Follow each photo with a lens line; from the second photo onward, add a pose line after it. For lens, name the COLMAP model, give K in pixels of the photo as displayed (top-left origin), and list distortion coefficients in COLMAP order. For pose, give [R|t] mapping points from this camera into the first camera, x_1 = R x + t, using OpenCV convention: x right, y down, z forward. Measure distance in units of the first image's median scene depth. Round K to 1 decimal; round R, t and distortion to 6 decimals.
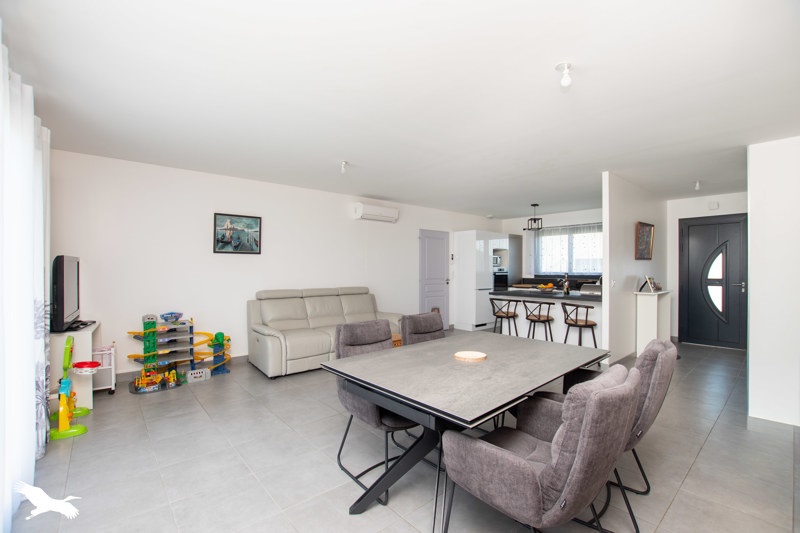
lens RADIAL K [[368.7, 0, 398.8], [0, 368.7, 269.3], [0, 0, 1]] dist [-0.001972, -0.000073]
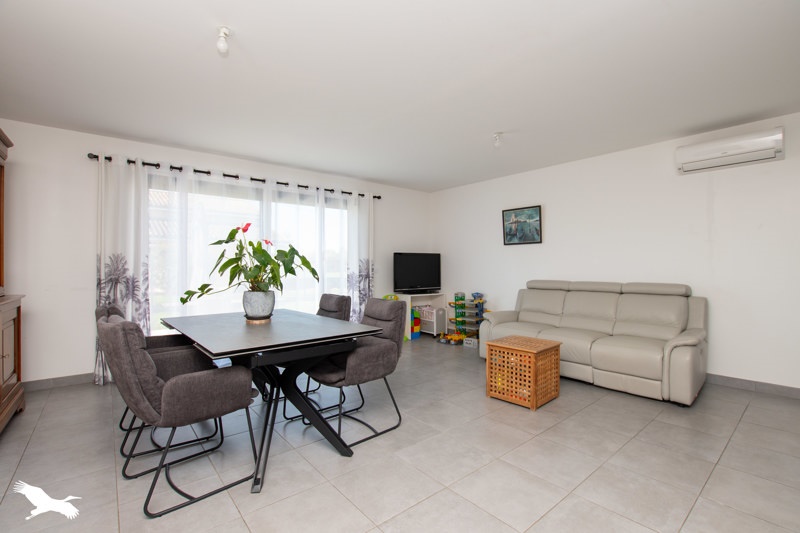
lens RADIAL K [[368.7, 0, 398.4], [0, 368.7, 265.6], [0, 0, 1]] dist [-0.001972, -0.000073]
pose [[-0.017645, -0.002264, -0.999842, 0.638731], [-0.000293, 0.999997, -0.002260, 0.021797], [0.999844, 0.000253, -0.017646, 0.670265]]
